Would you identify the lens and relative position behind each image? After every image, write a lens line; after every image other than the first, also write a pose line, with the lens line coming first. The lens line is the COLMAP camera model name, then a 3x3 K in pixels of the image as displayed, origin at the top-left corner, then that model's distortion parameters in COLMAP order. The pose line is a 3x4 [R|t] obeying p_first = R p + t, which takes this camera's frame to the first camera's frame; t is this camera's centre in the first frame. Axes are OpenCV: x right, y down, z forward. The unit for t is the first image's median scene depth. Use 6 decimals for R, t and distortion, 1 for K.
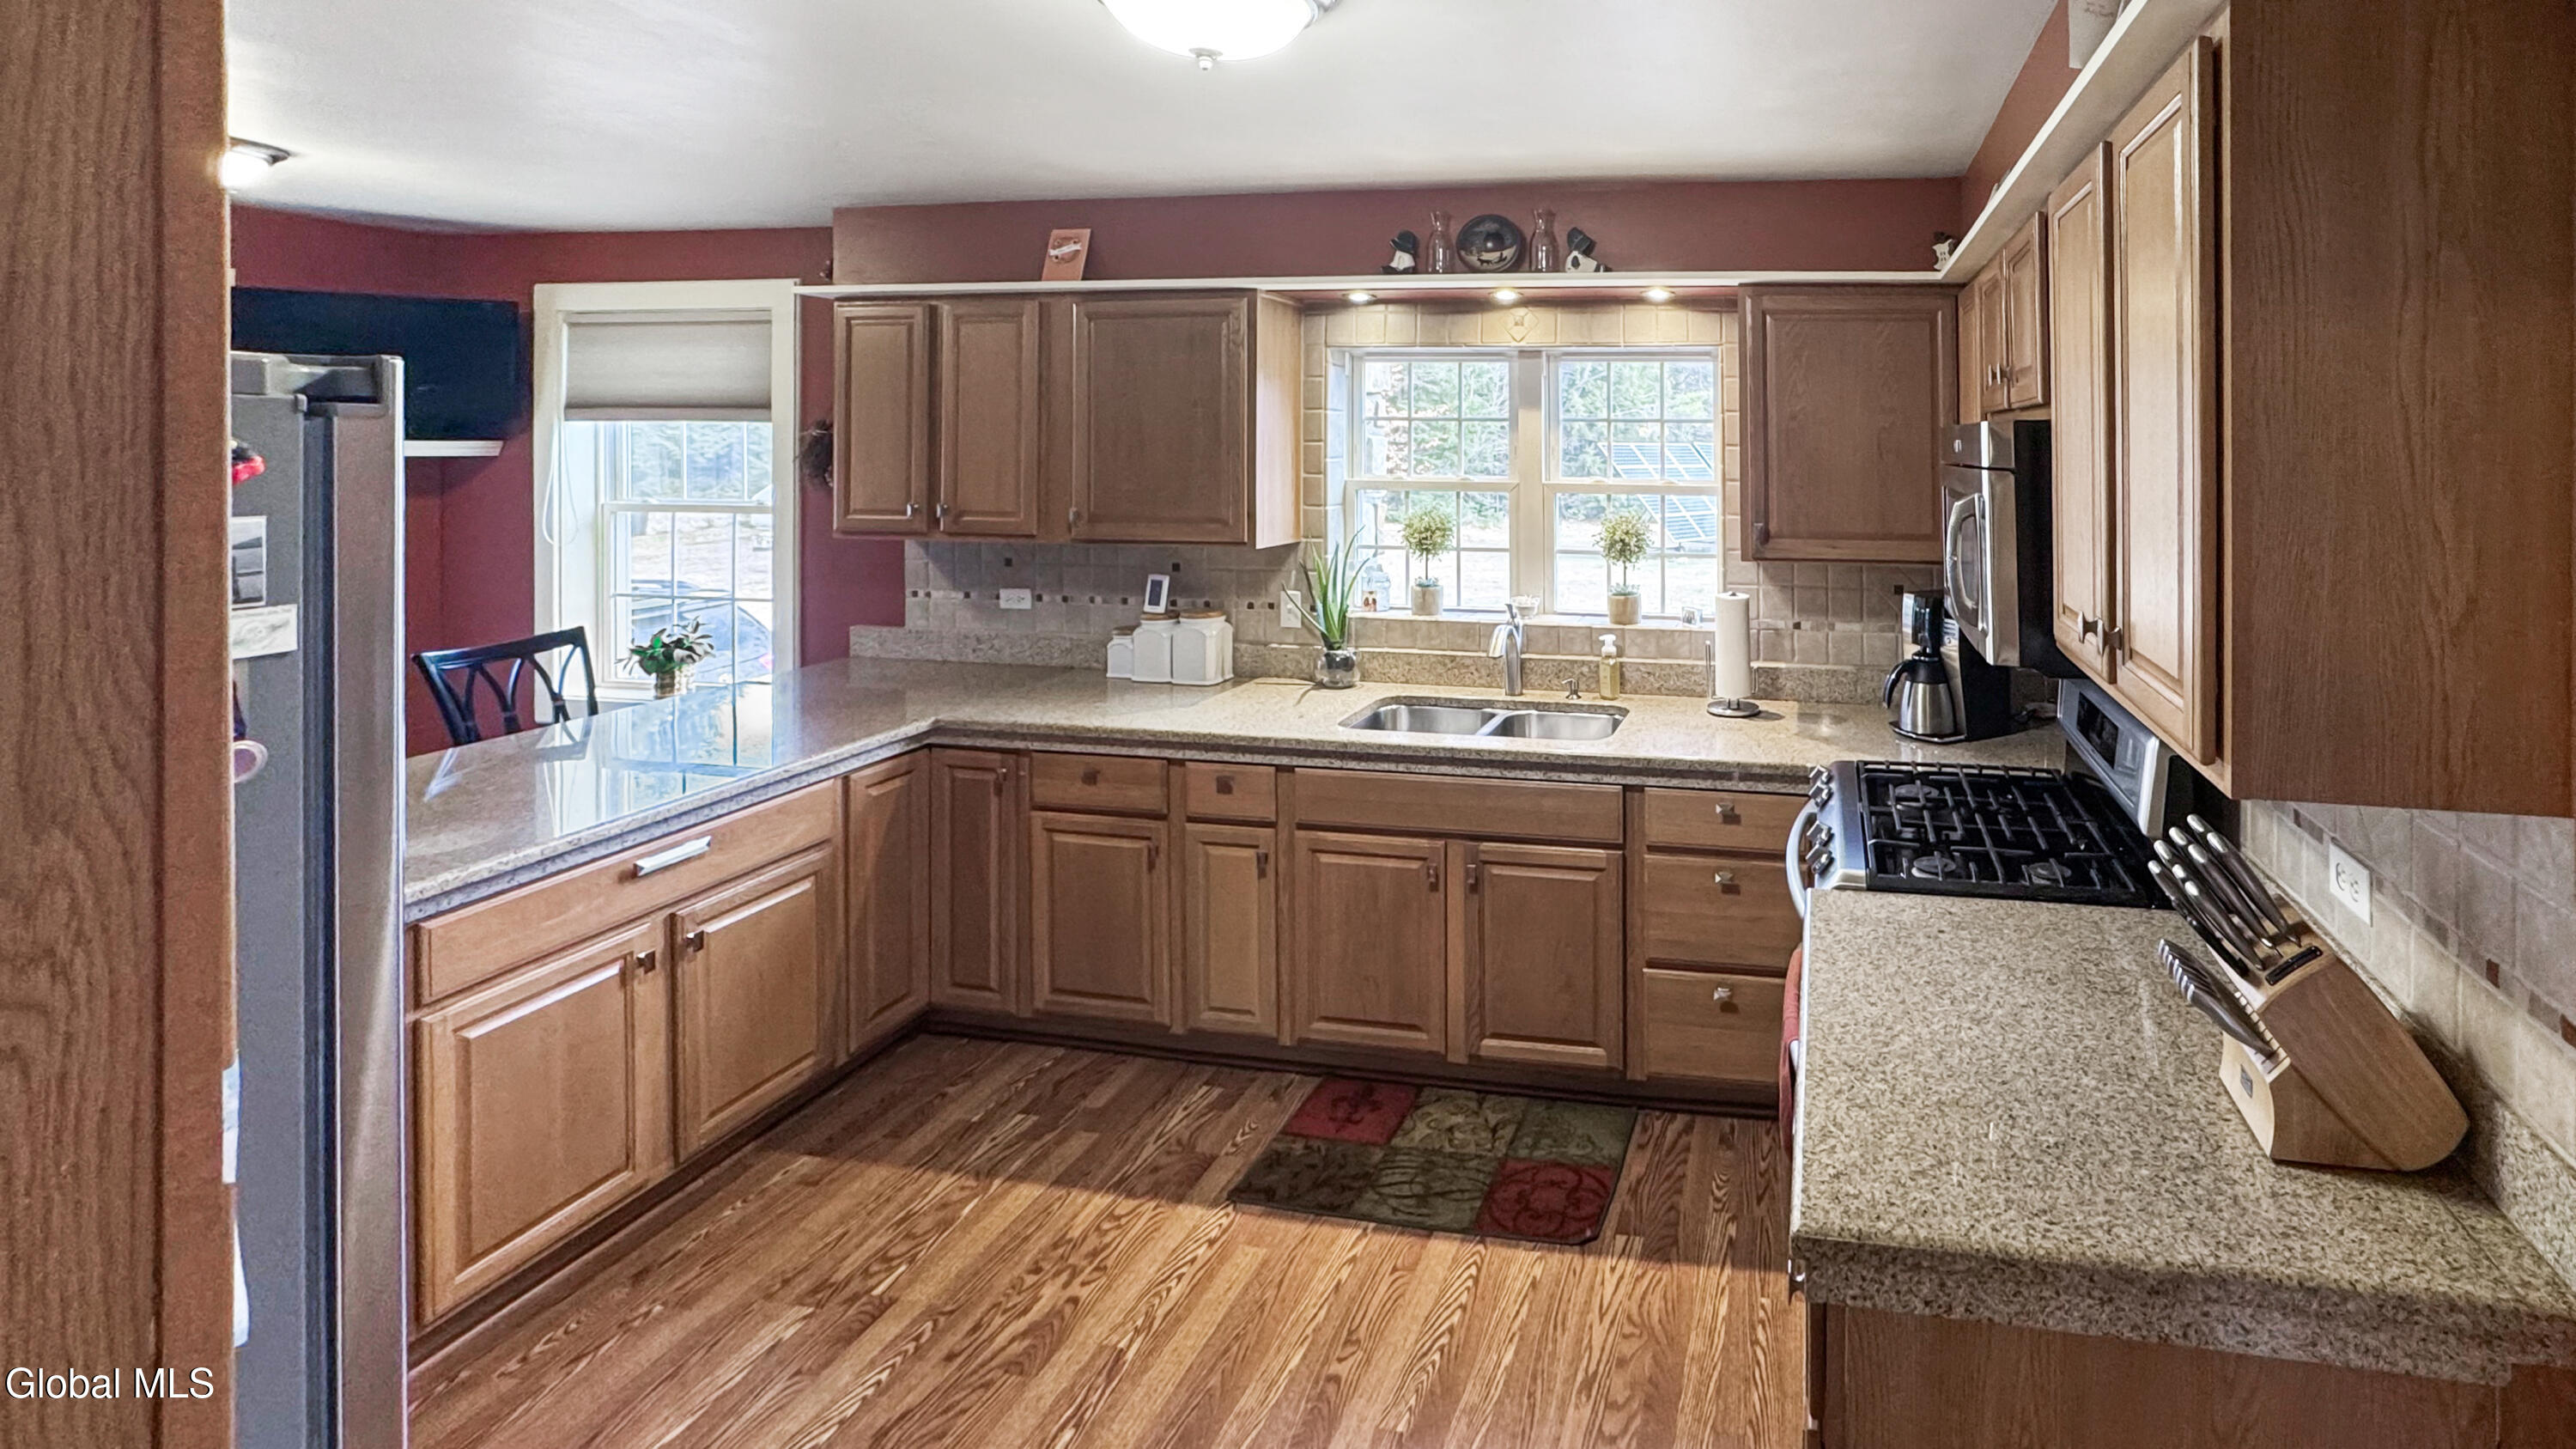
lens RADIAL K [[1410.6, 0, 1197.3], [0, 1410.6, 833.0], [0, 0, 1]] dist [-0.032711, 0.025010]
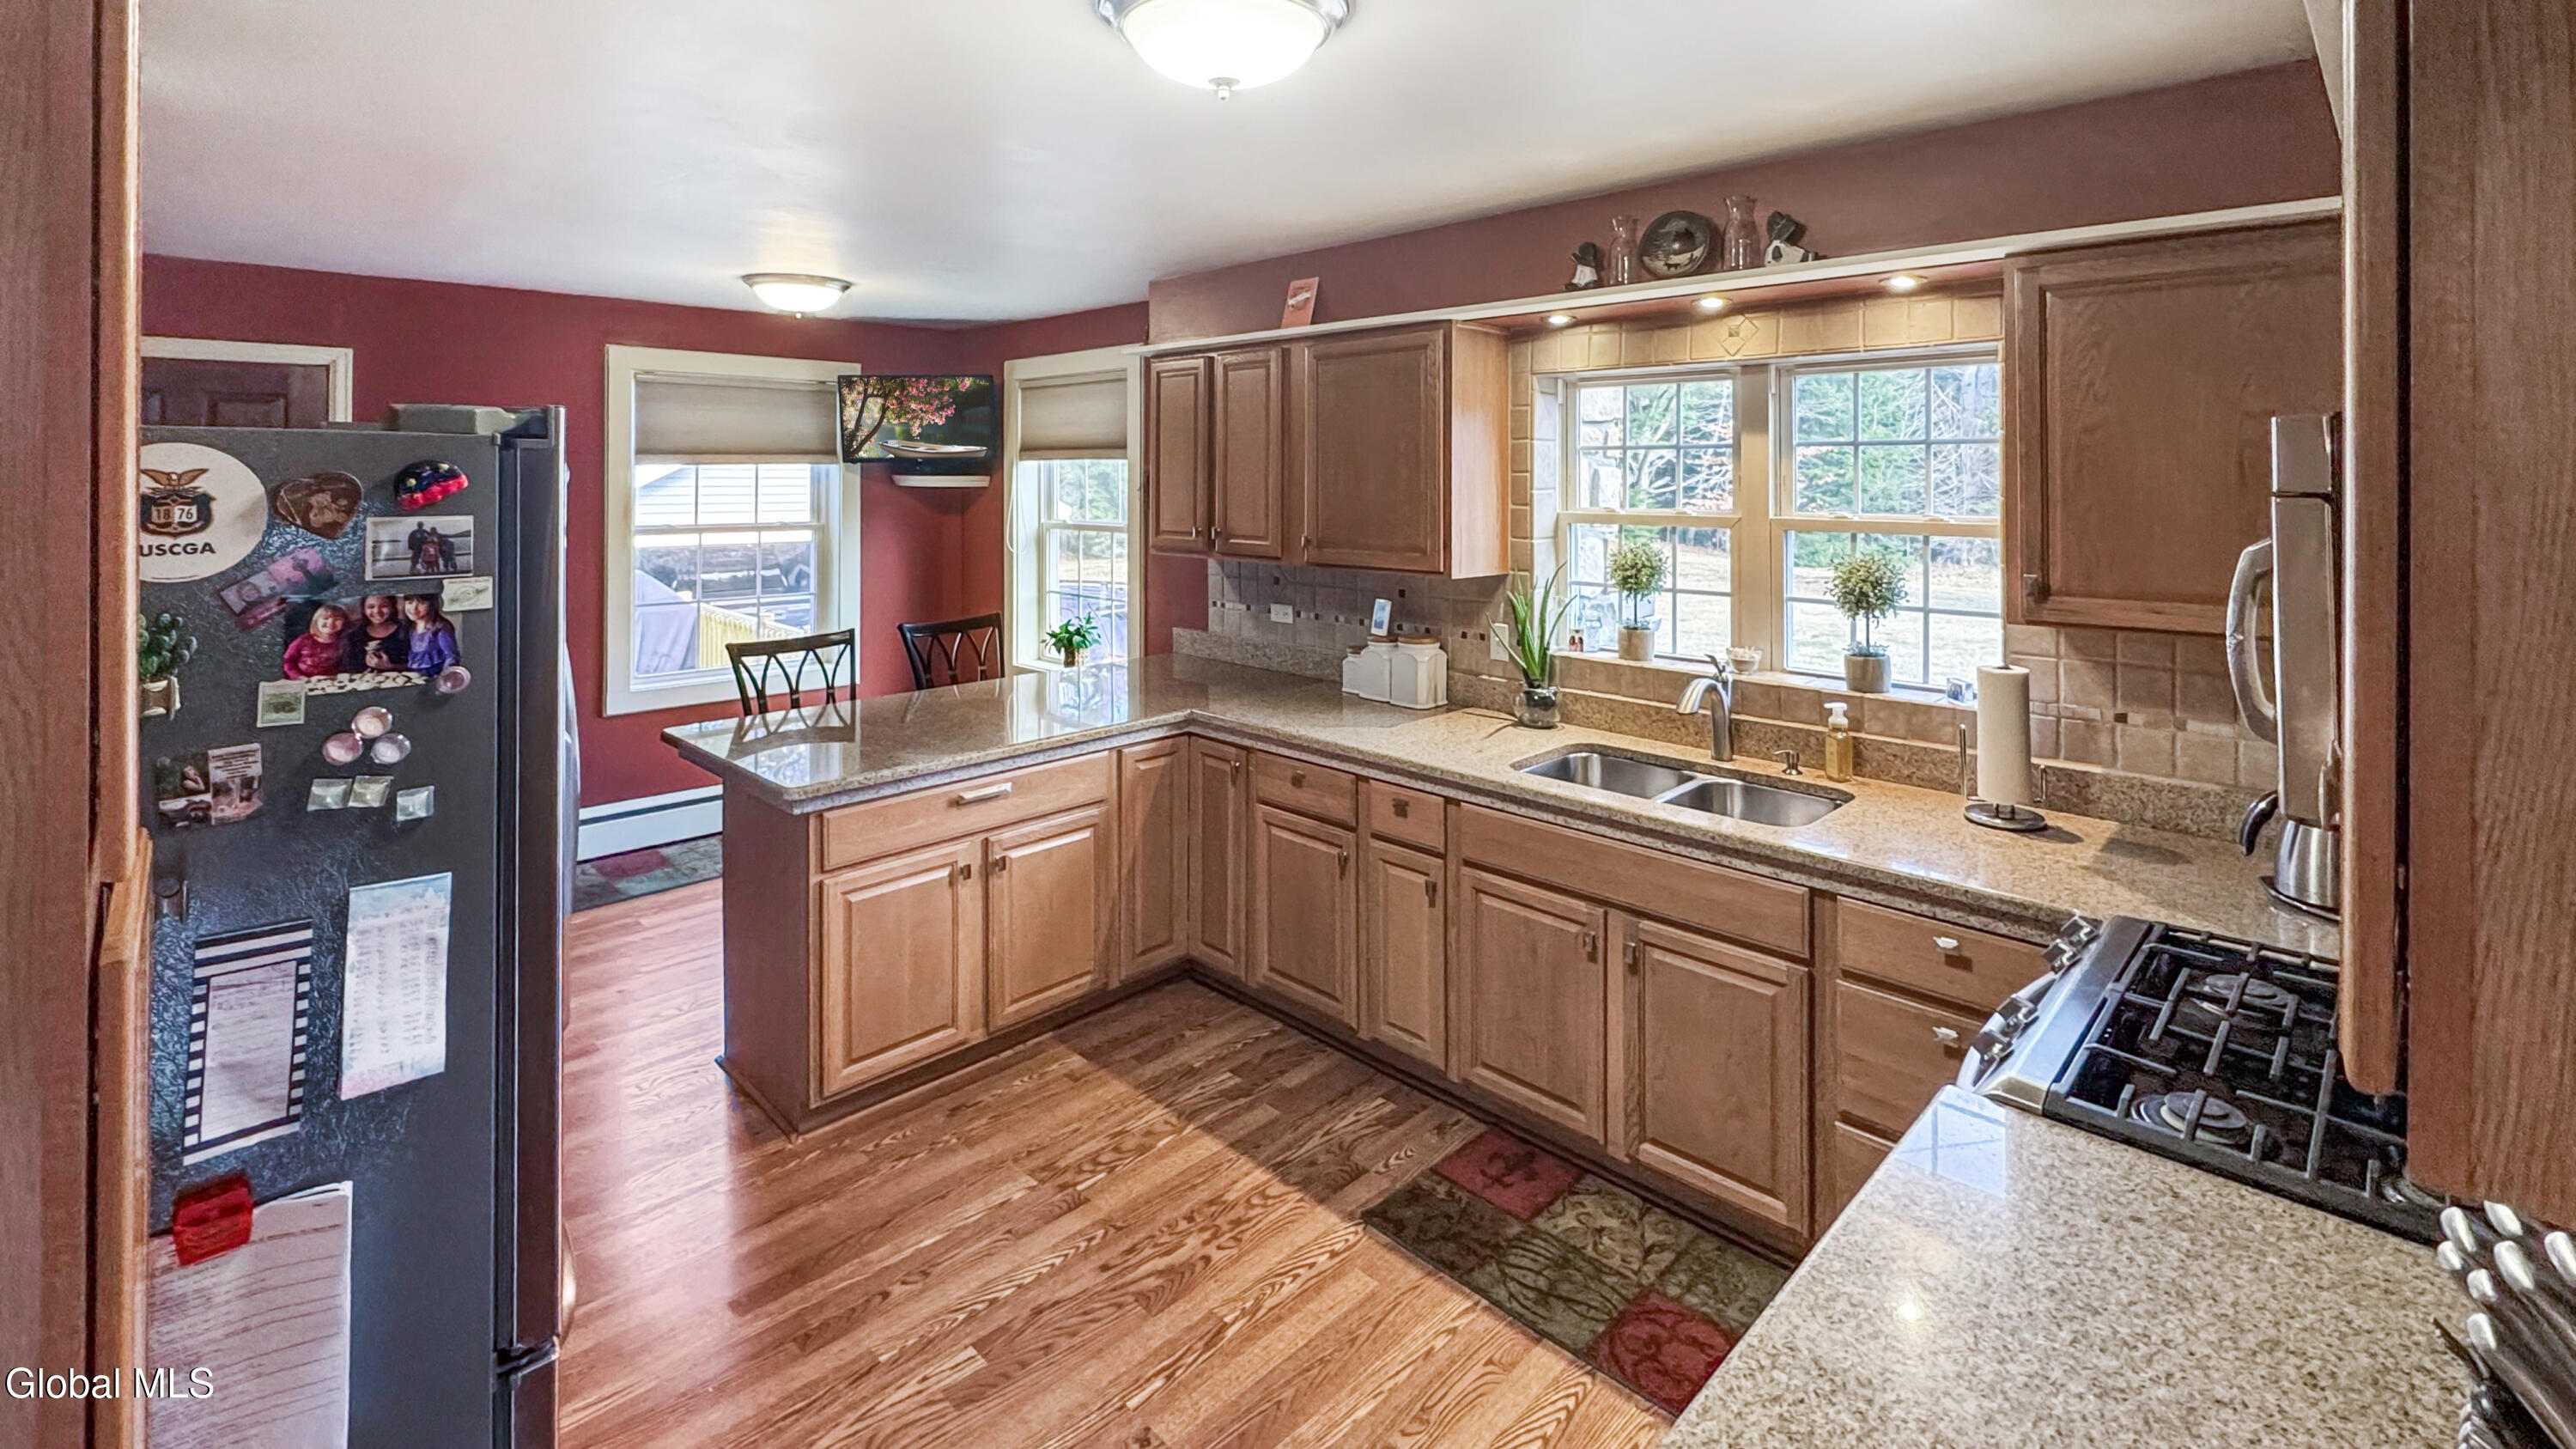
lens RADIAL K [[1100.5, 0, 1288.0], [0, 1100.5, 724.5], [0, 0, 1]] dist [0.000443, 0.000121]
pose [[0.826165, 0.119694, -0.550568, 0.378856], [-0.154310, 0.987880, -0.016787, -0.067466], [0.541886, 0.098827, 0.834621, 0.290732]]
